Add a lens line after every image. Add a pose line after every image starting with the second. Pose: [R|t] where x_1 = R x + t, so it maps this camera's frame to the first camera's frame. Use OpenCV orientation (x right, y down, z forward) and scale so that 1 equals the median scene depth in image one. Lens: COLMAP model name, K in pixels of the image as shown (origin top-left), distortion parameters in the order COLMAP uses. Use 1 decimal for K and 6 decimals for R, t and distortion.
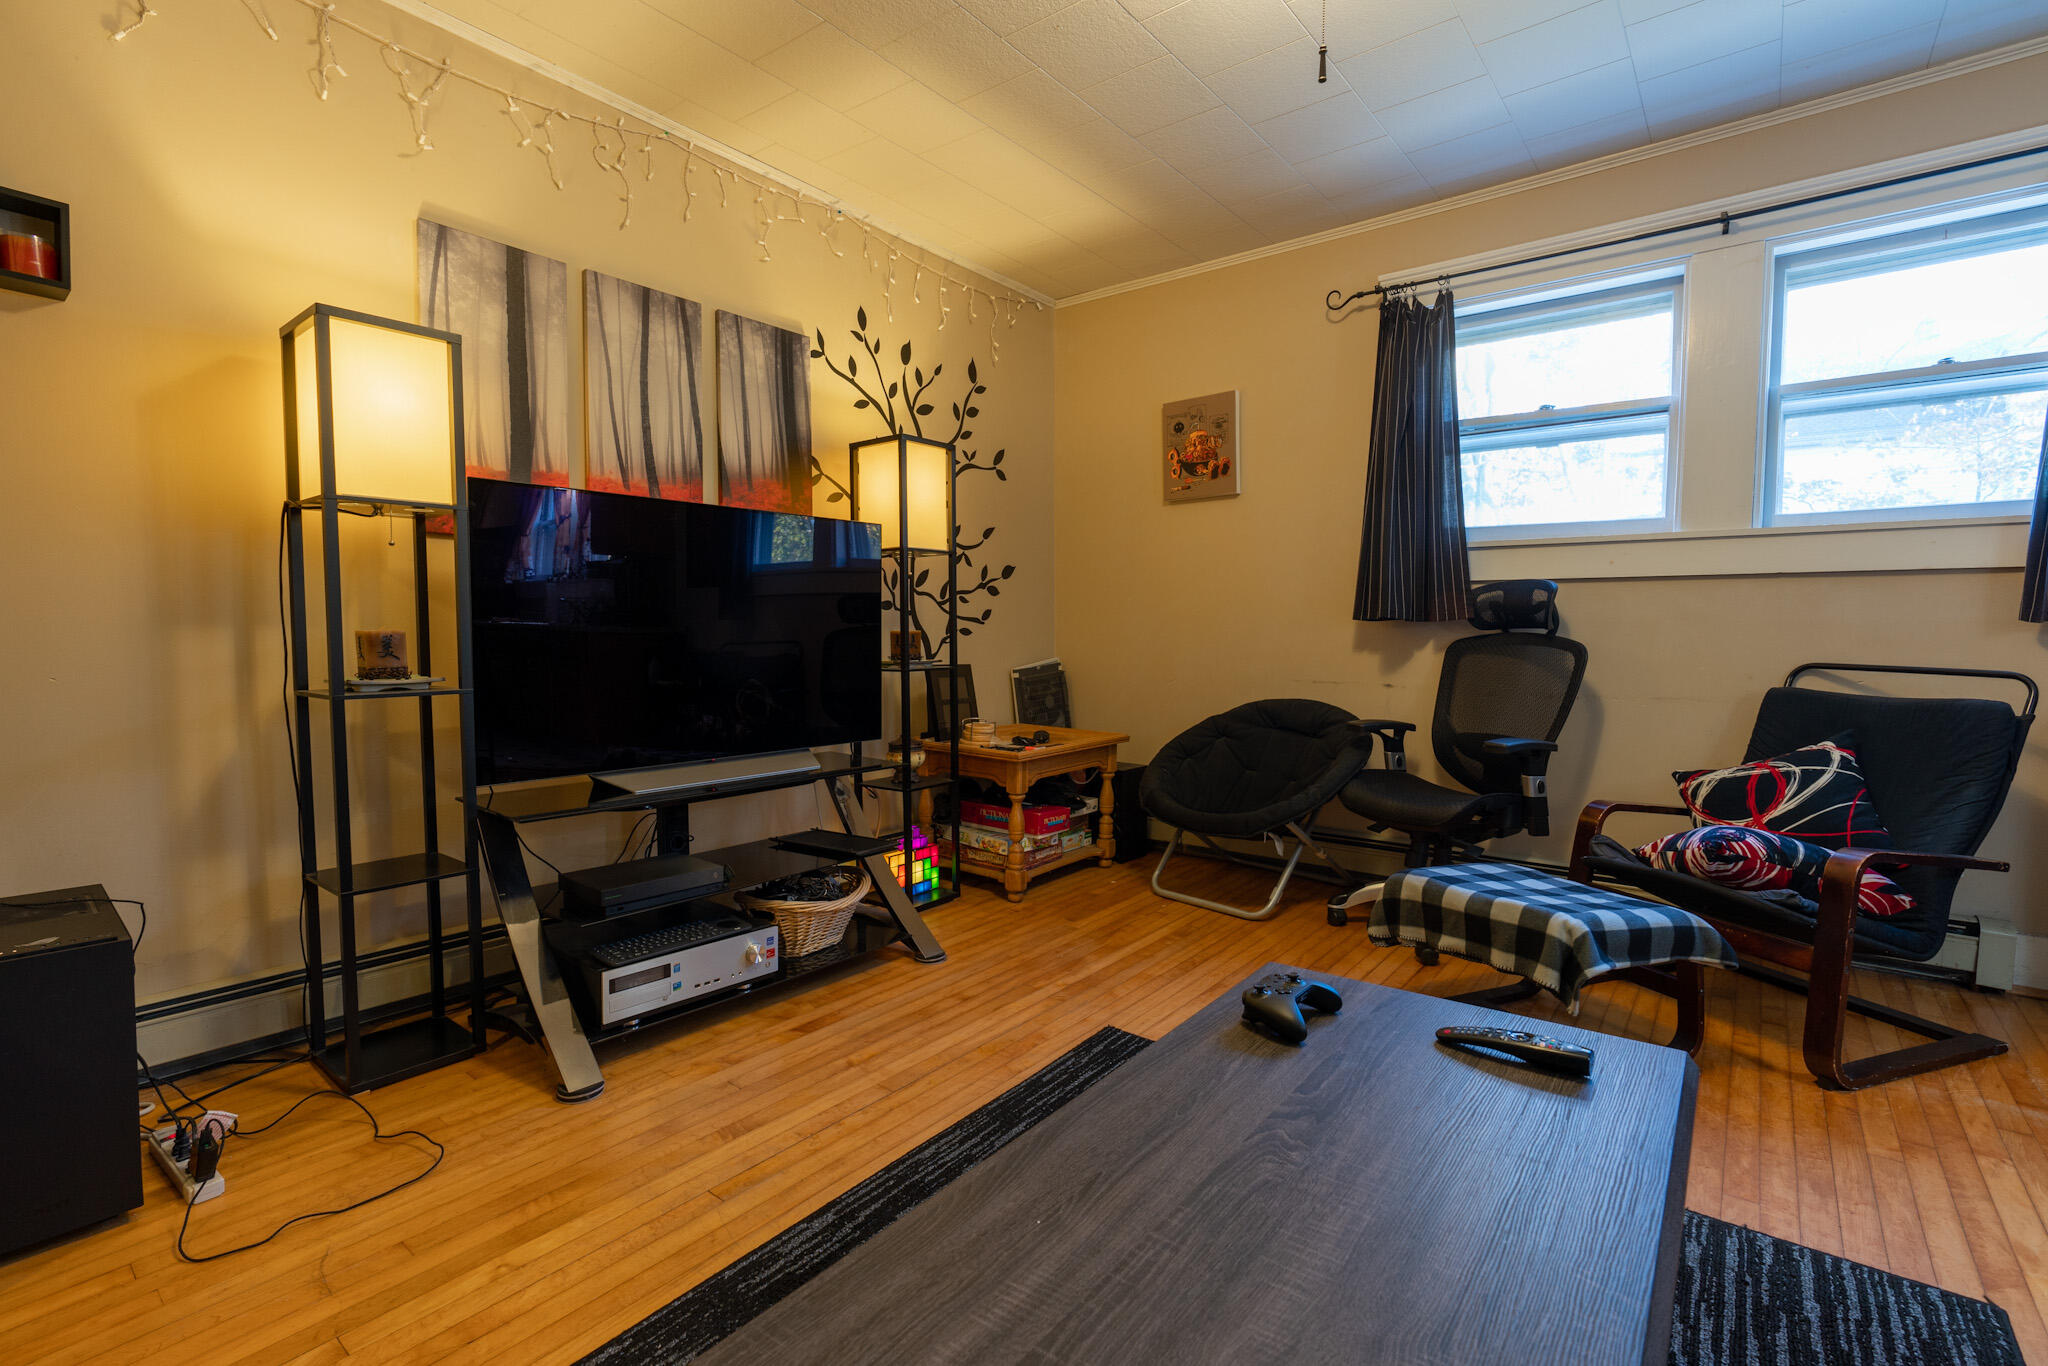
lens RADIAL K [[934.3, 0, 1024.3], [0, 934.3, 682.5], [0, 0, 1]] dist [0.000016, 0.000017]
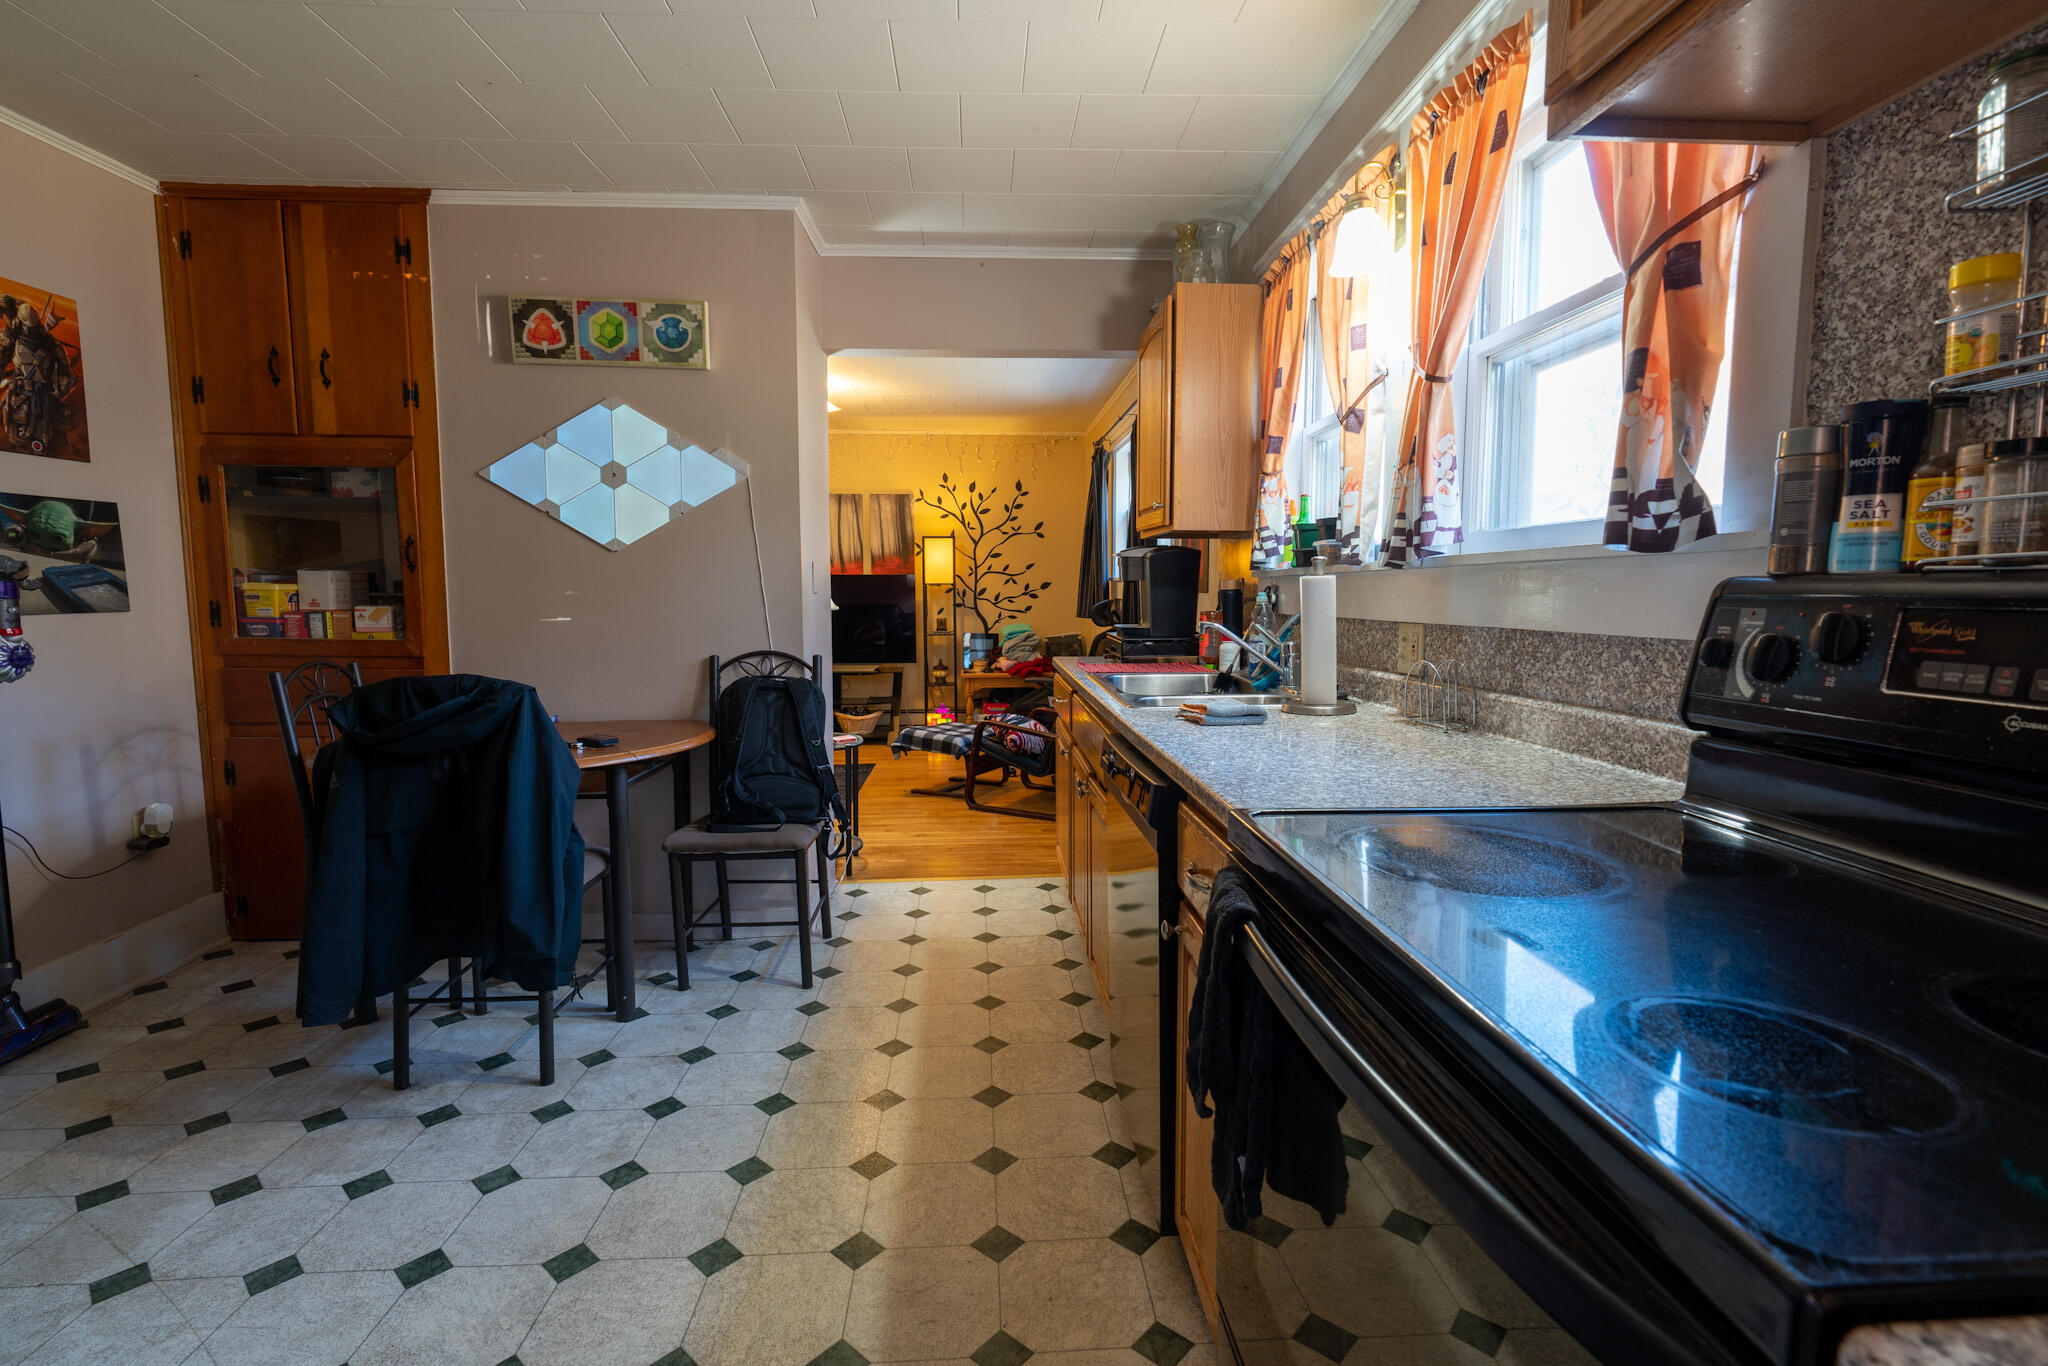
lens RADIAL K [[934.3, 0, 1023.2], [0, 934.3, 681.2], [0, 0, 1]] dist [0.000016, 0.000017]
pose [[0.662091, 0.072577, -0.745901, 1.568378], [-0.039147, 0.997290, 0.062289, -0.046436], [0.748400, -0.012041, 0.663138, -0.335848]]
